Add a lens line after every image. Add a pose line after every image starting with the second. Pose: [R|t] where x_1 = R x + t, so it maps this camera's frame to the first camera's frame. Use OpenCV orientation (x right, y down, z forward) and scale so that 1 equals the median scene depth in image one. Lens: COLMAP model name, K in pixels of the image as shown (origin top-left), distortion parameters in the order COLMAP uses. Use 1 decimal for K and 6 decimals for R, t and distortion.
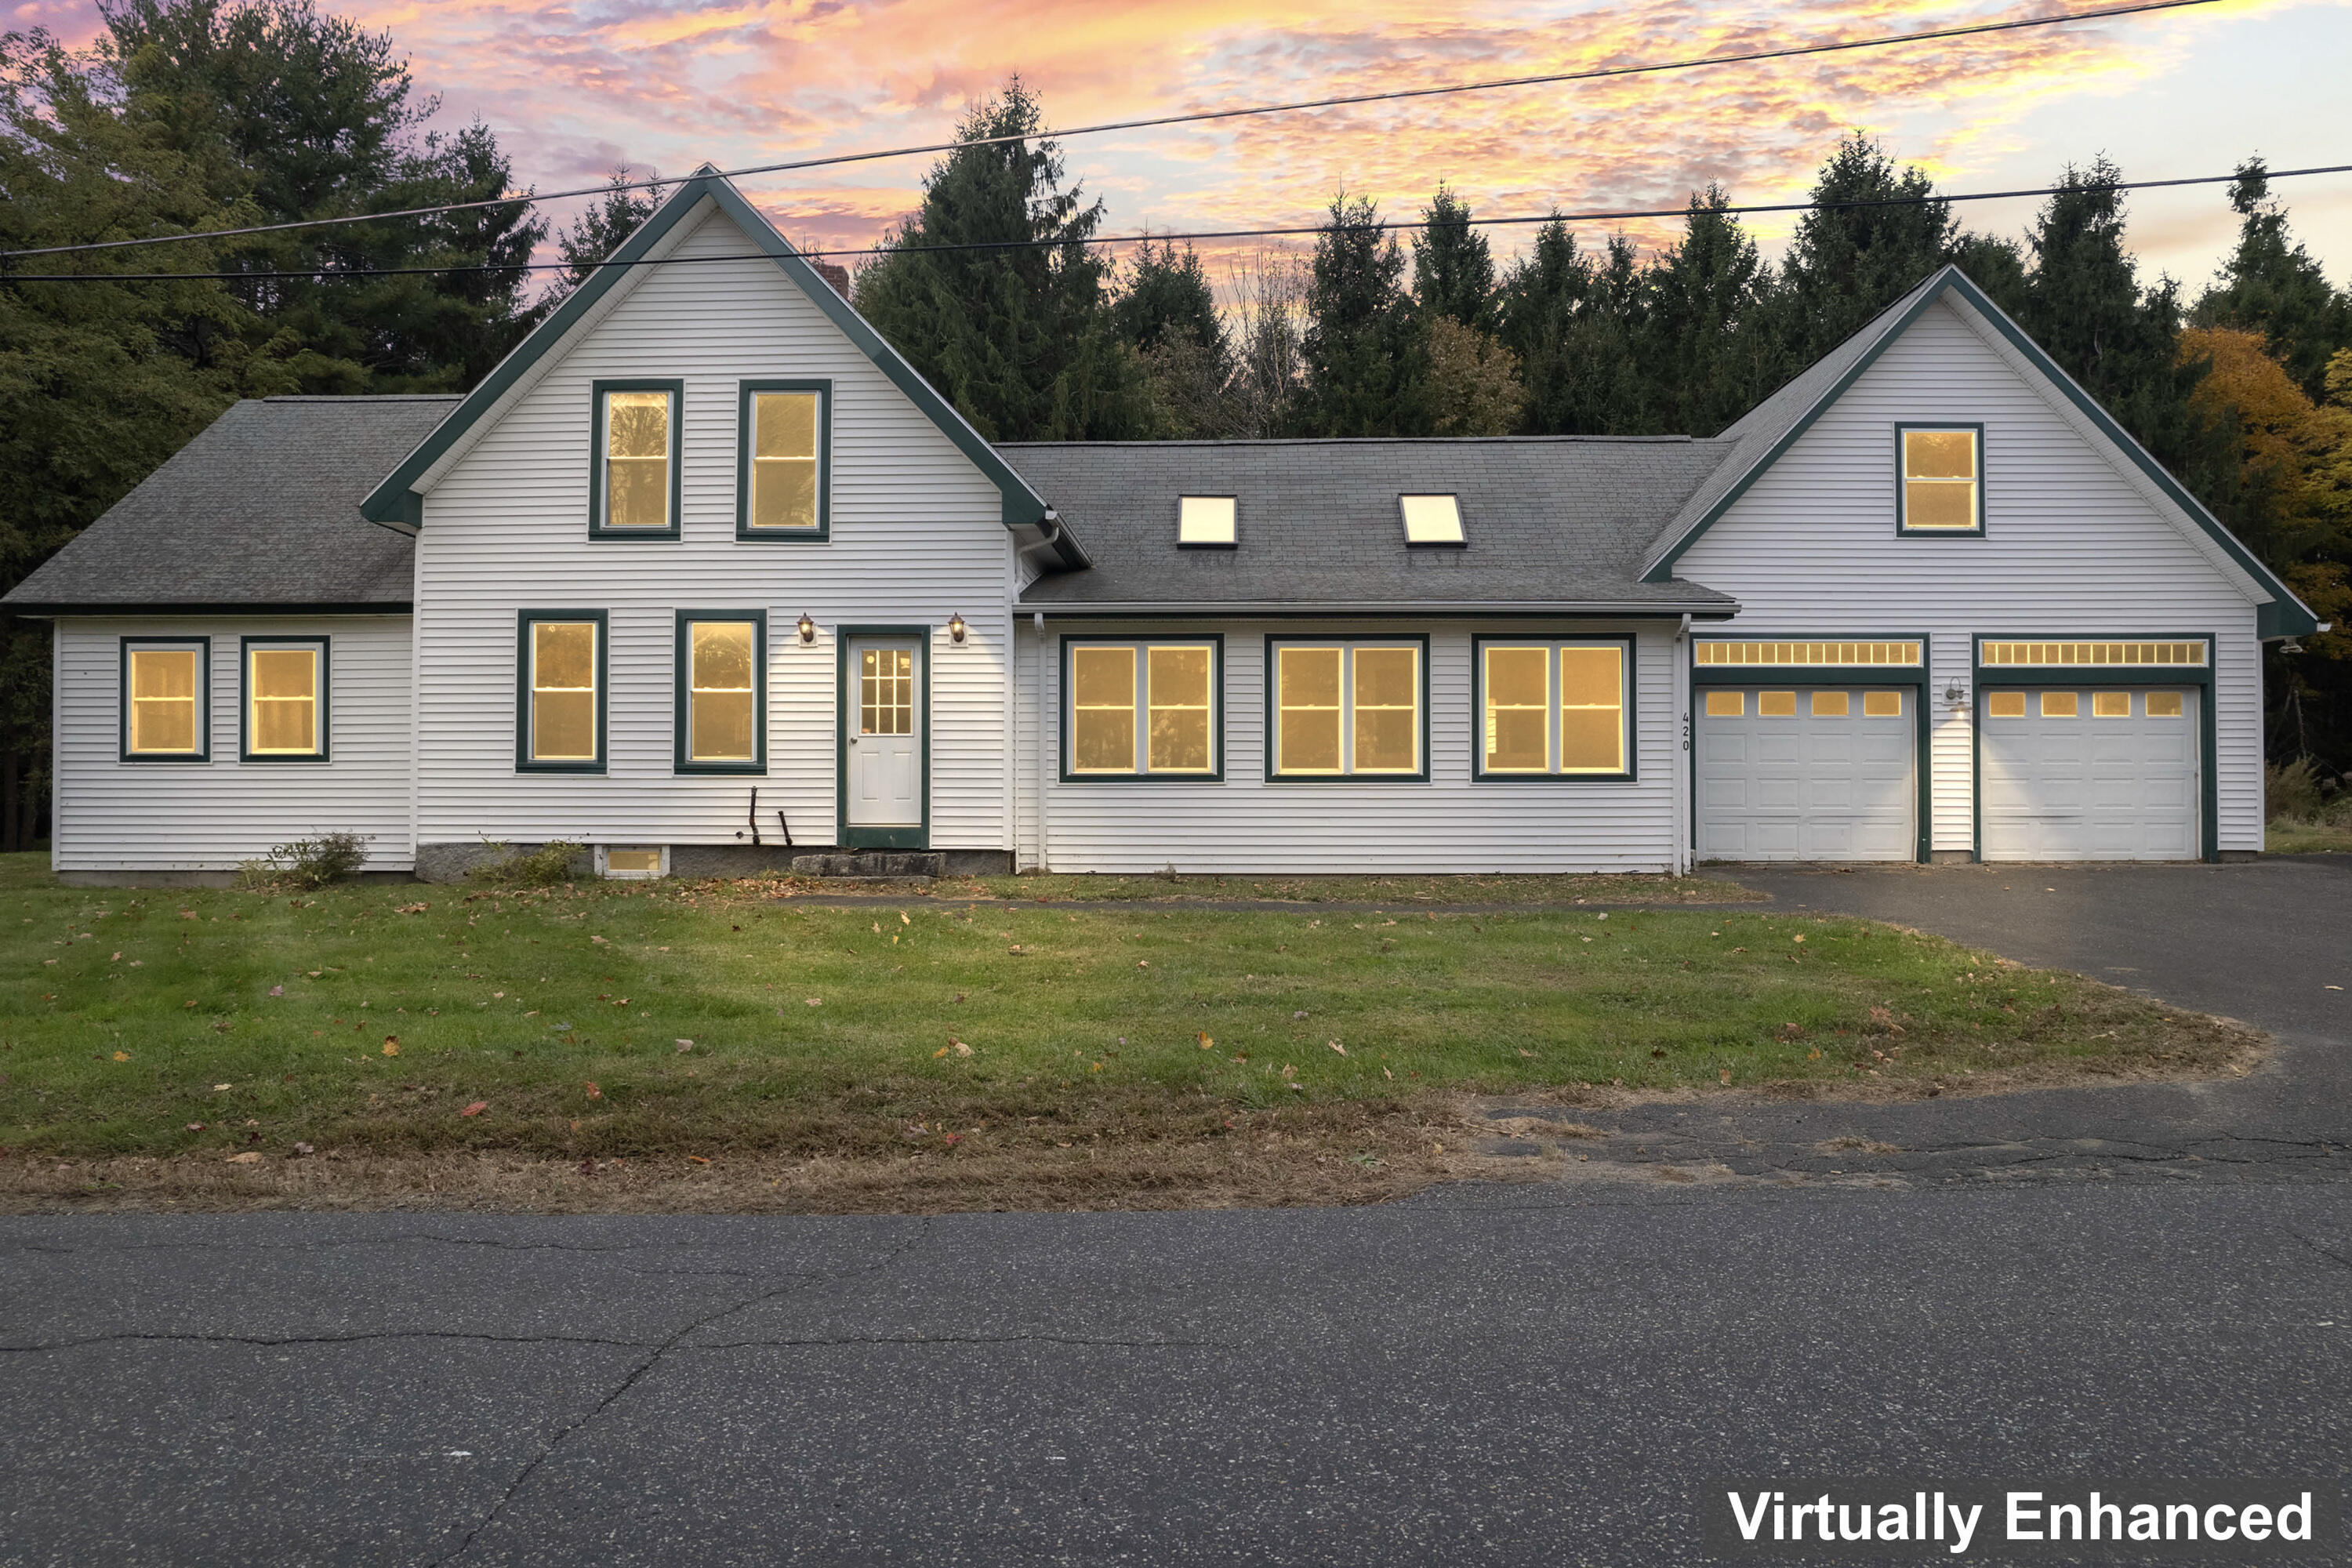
lens RADIAL K [[1503.4, 0, 1183.3], [0, 1503.4, 790.9], [0, 0, 1]] dist [-0.077109, 0.067723]
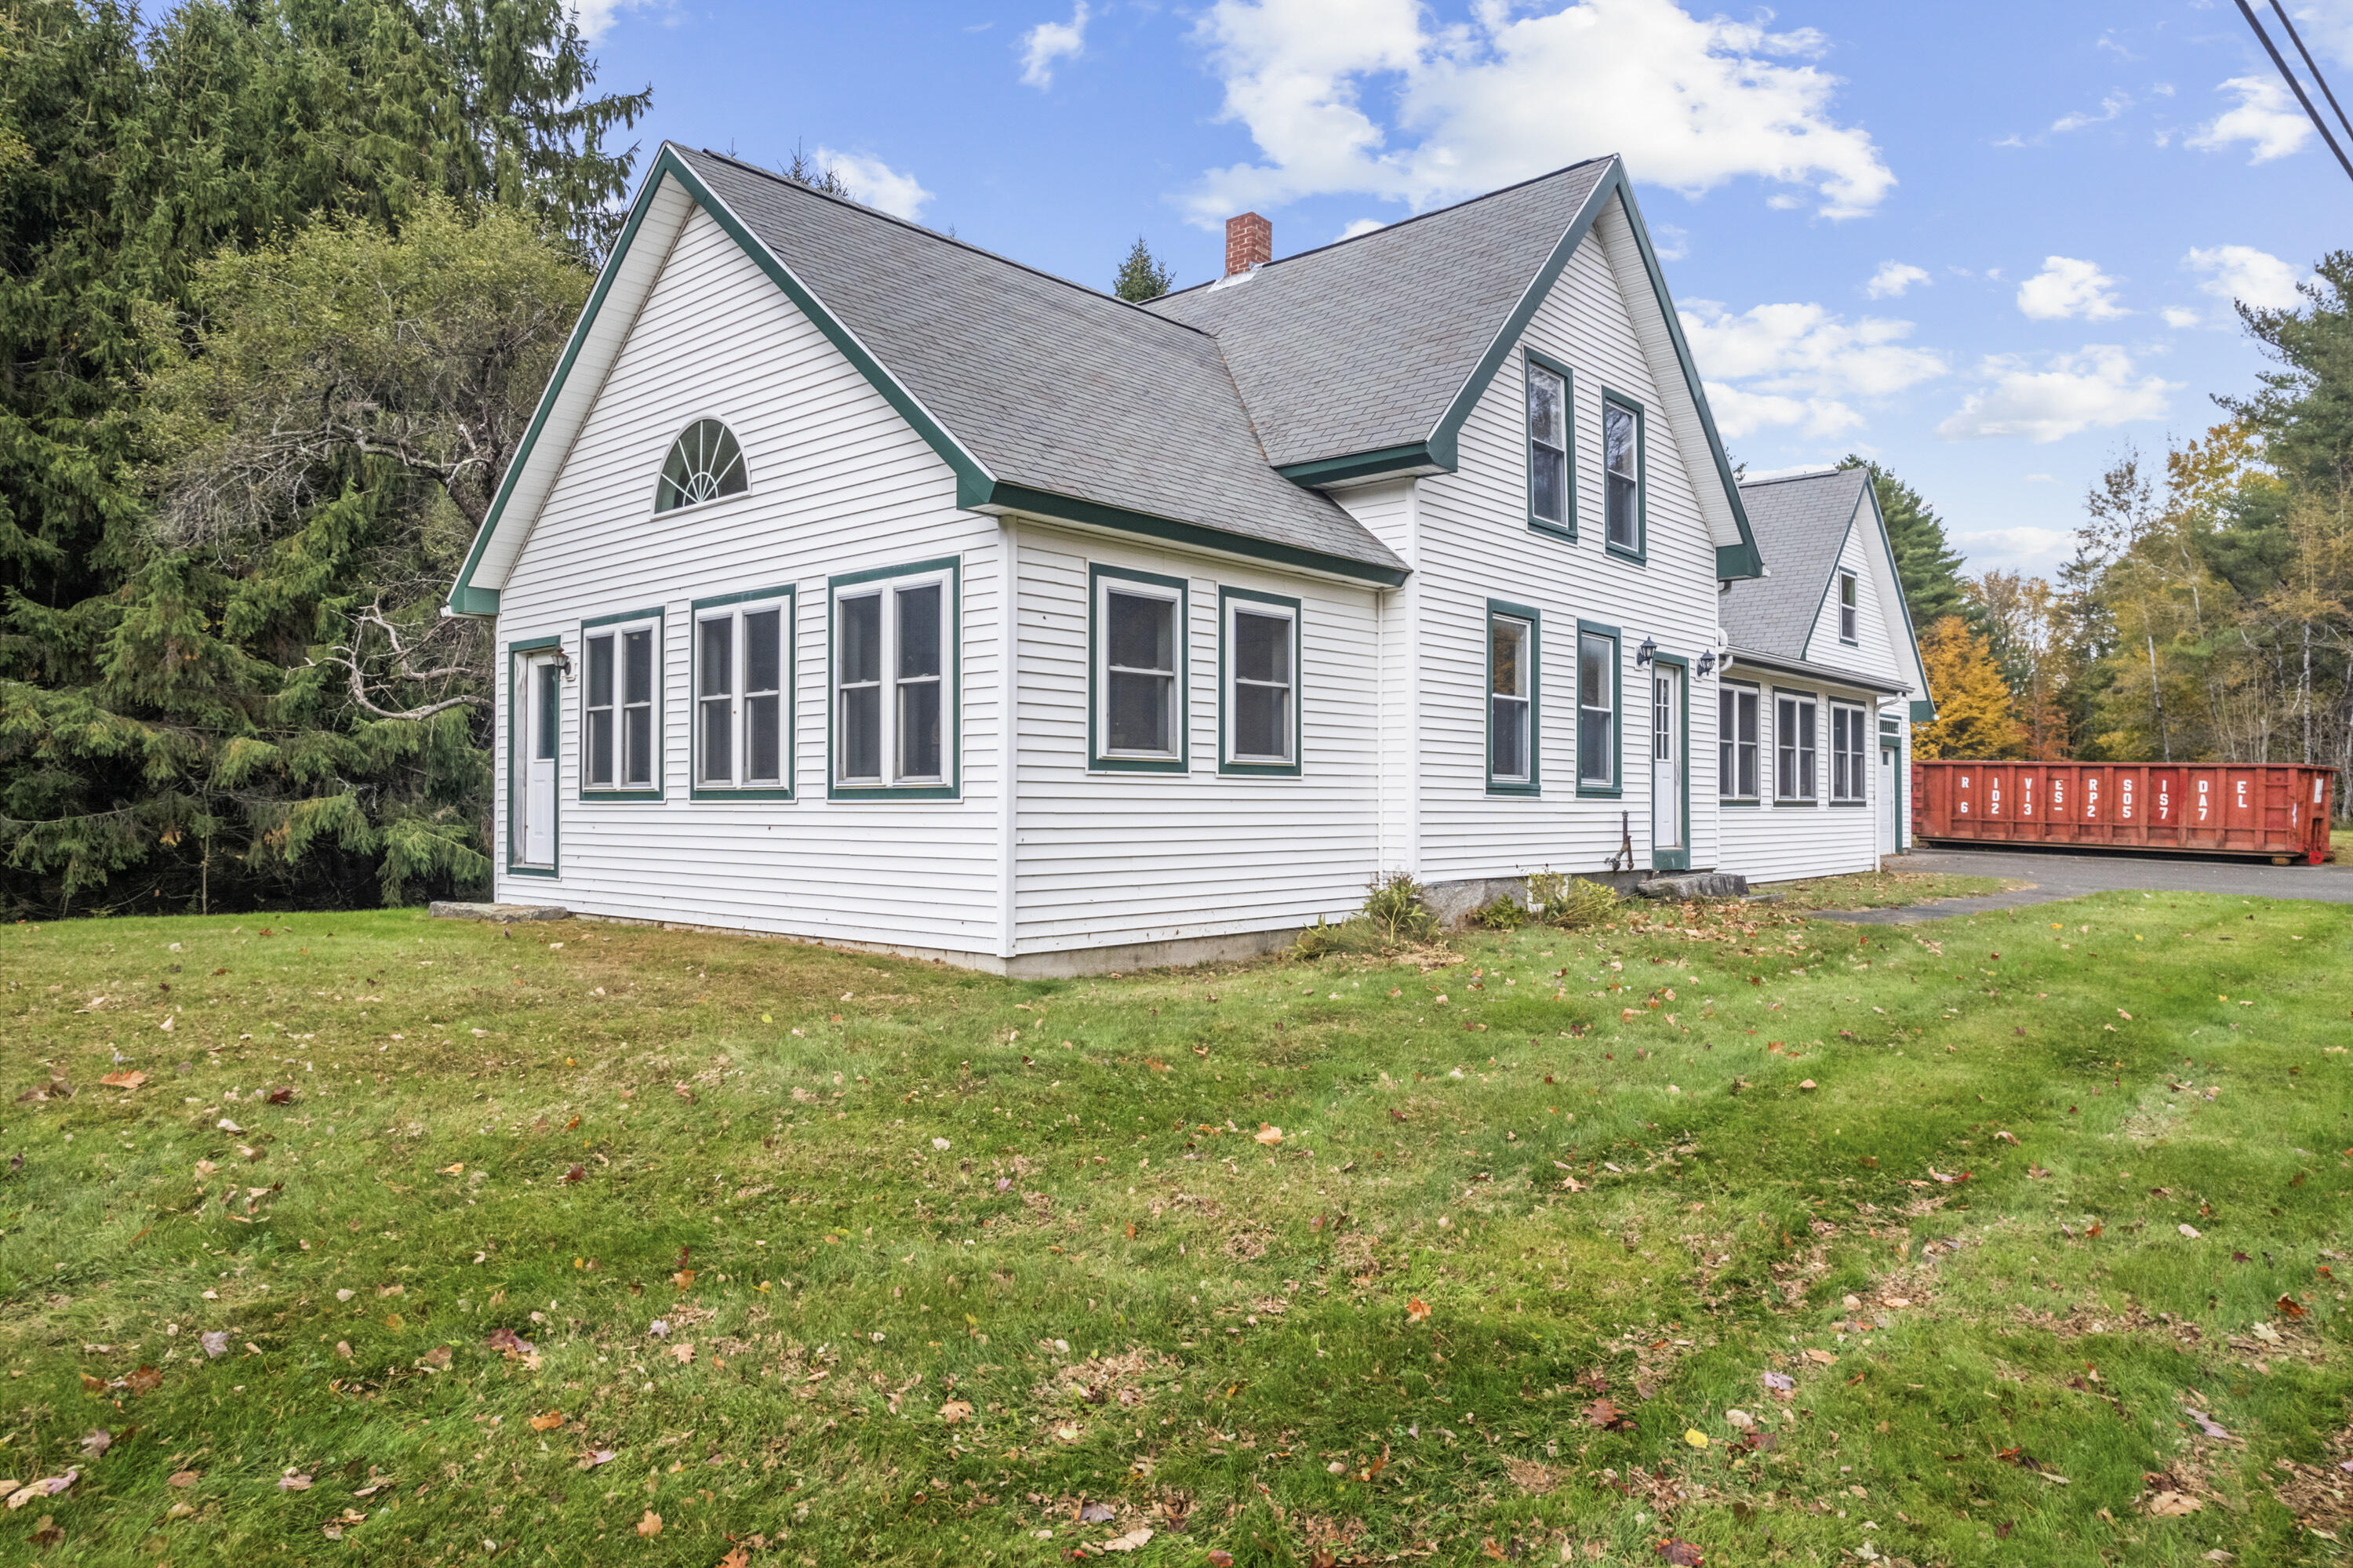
lens RADIAL K [[1504.1, 0, 1183.8], [0, 1504.1, 790.9], [0, 0, 1]] dist [-0.077109, 0.067723]
pose [[0.650322, 0.008219, 0.759614, -1.195068], [-0.033948, 0.999257, 0.018252, -0.023761], [-0.758900, -0.037657, 0.650117, 0.575200]]
